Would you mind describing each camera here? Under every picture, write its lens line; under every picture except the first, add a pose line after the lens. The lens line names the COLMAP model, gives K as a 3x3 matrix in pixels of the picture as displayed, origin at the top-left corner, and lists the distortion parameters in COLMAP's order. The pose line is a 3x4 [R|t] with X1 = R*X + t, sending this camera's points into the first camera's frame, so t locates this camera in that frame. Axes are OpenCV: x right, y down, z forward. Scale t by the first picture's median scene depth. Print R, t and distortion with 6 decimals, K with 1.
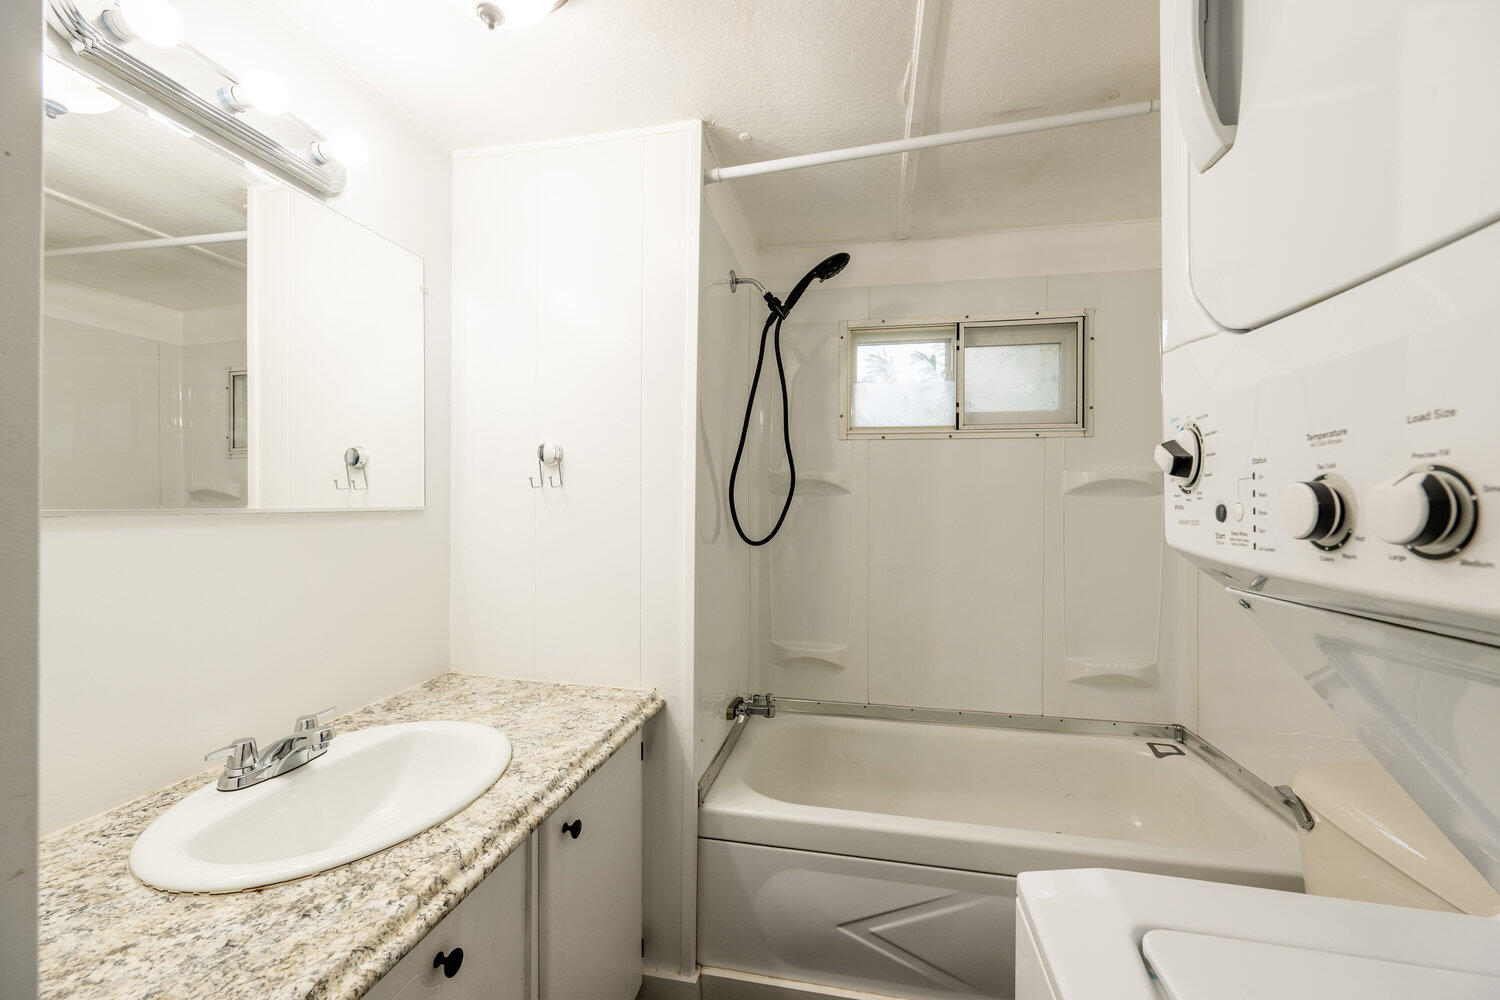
lens RADIAL K [[583.3, 0, 754.2], [0, 583.3, 504.4], [0, 0, 1]] dist [-0.002923, 0.000550]
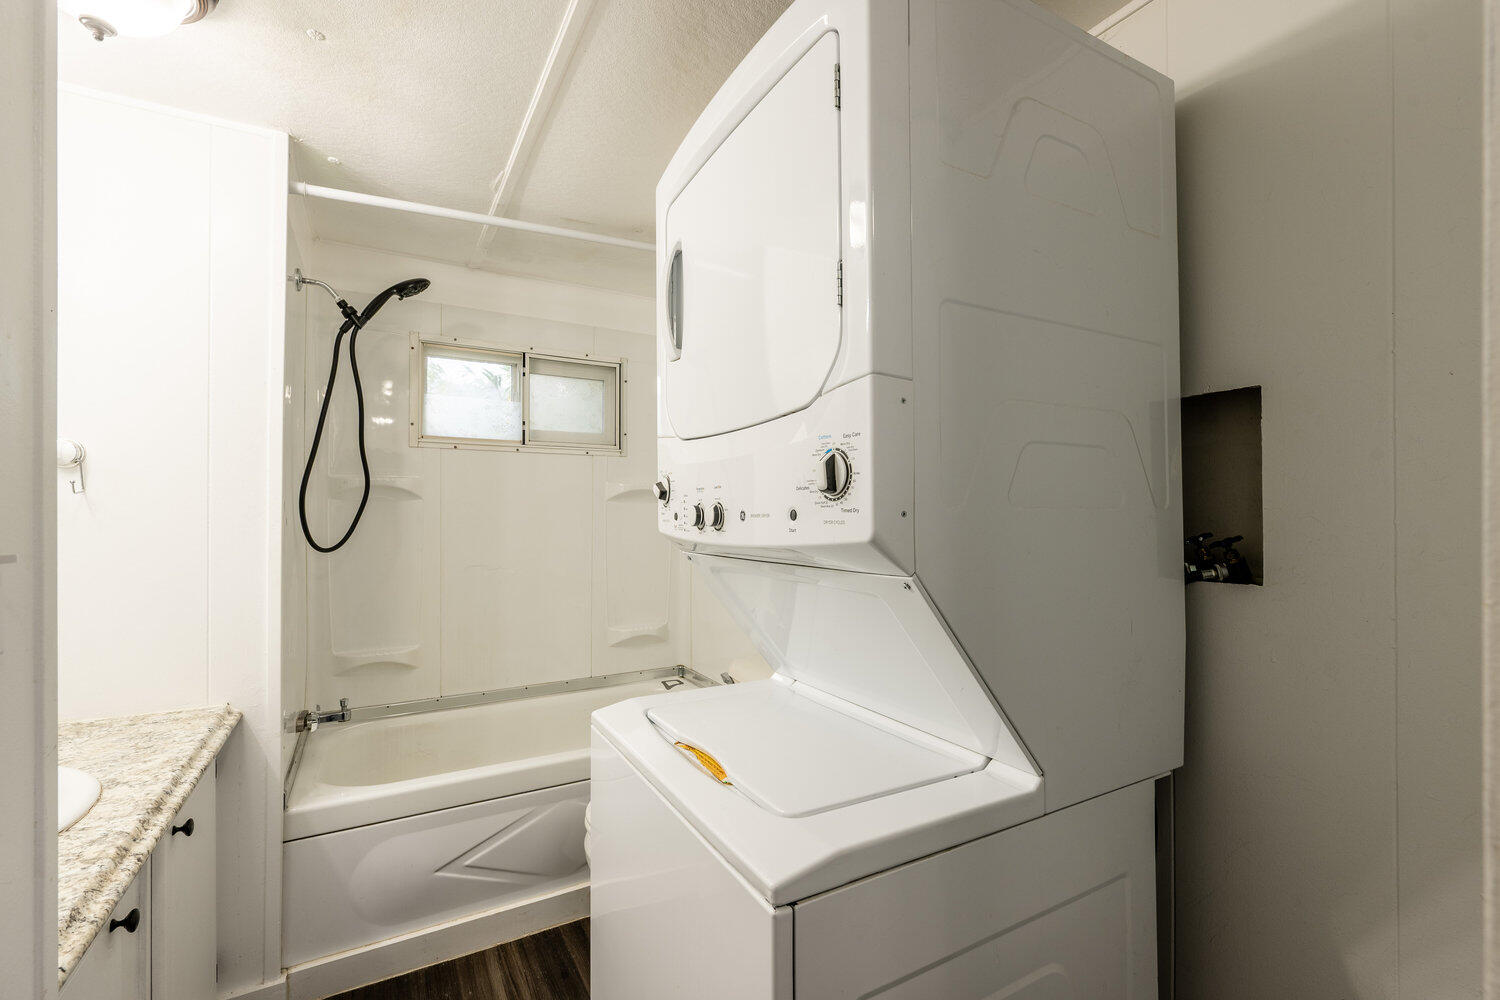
lens RADIAL K [[668.0, 0, 751.3], [0, 668.0, 502.3], [0, 0, 1]] dist [-0.000031, -0.000079]
pose [[0.756650, 0.000127, 0.653820, -0.197184], [0.002308, 0.999993, -0.002865, -0.009162], [-0.653816, 0.003677, 0.756644, -0.335131]]
